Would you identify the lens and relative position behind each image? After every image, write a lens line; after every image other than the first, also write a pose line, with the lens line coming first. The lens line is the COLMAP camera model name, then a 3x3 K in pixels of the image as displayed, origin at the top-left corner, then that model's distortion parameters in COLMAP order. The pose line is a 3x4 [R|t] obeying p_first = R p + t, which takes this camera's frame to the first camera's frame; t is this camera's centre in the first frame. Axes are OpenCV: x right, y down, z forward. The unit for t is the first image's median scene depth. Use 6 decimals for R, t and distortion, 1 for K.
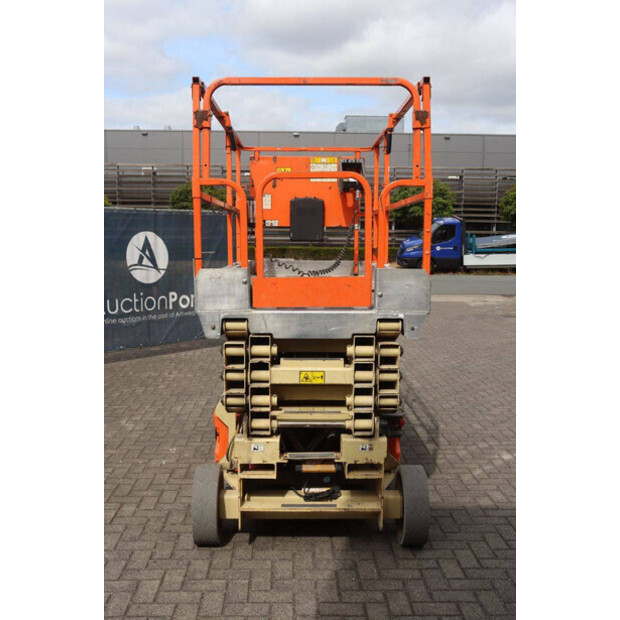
lens RADIAL K [[676.0, 0, 307.9], [0, 676.0, 312.2], [0, 0, 1]] dist [-0.021407, 0.000000]
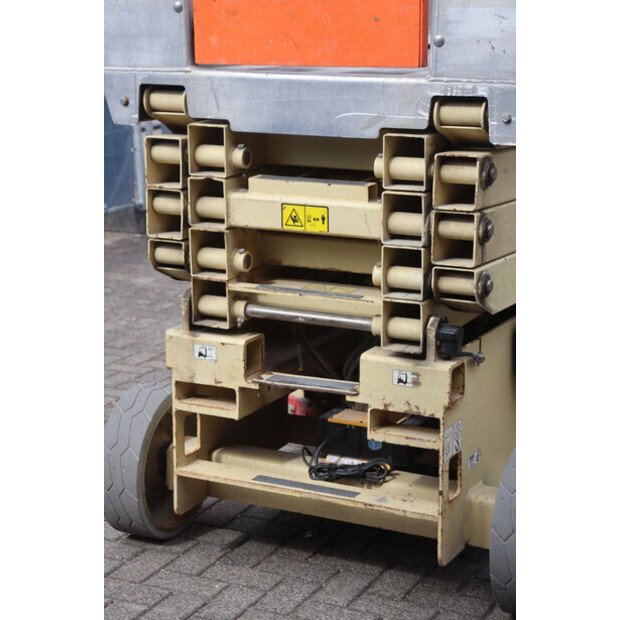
lens RADIAL K [[1458.1, 0, 307.7], [0, 1458.1, 308.4], [0, 0, 1]] dist [0.474323, 0.000000]
pose [[0.885472, 0.097937, -0.454255, 0.481453], [-0.049933, 0.991931, 0.116527, 0.038687], [0.462002, -0.080500, 0.883218, 0.083667]]
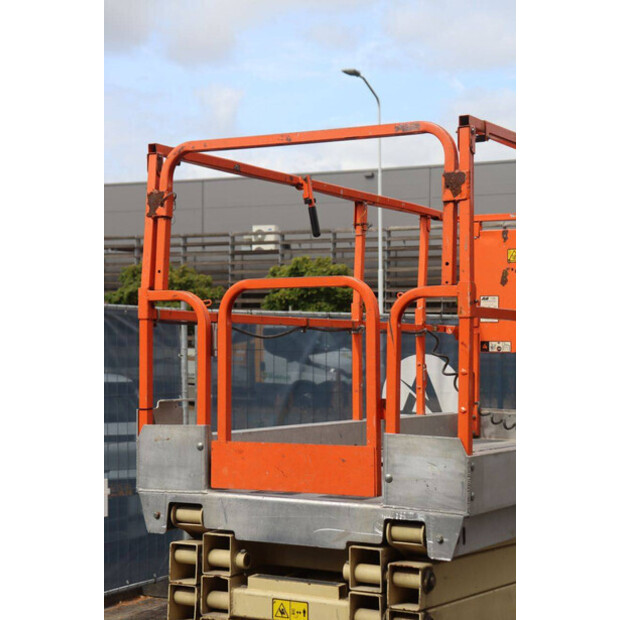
lens RADIAL K [[1376.1, 0, 298.5], [0, 1376.1, 315.1], [0, 0, 1]] dist [0.373914, 0.000000]
pose [[0.860733, -0.008259, -0.508989, 0.648316], [-0.064792, 0.989959, -0.125632, -0.009053], [0.504916, 0.141114, 0.851556, -0.097034]]
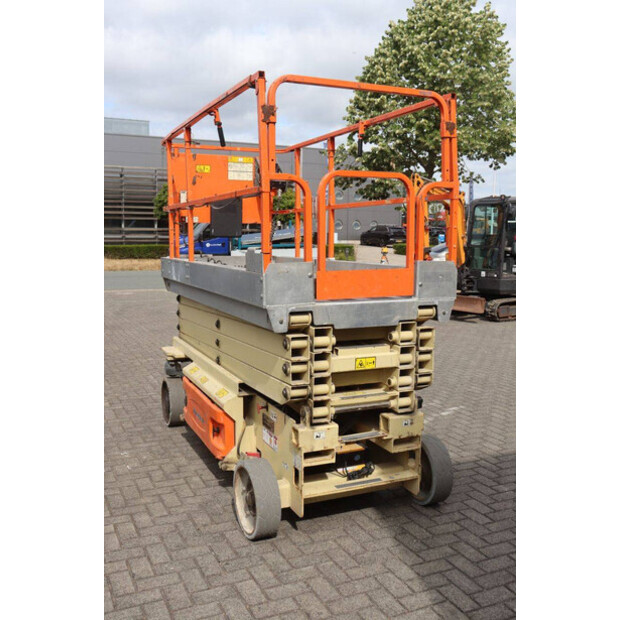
lens RADIAL K [[625.1, 0, 311.1], [0, 625.1, 308.7], [0, 0, 1]] dist [-0.059809, 0.000000]
pose [[0.916729, -0.044954, 0.396973, -0.459779], [0.042272, 0.998986, 0.015509, -0.009008], [-0.397268, 0.002563, 0.917699, 0.125983]]
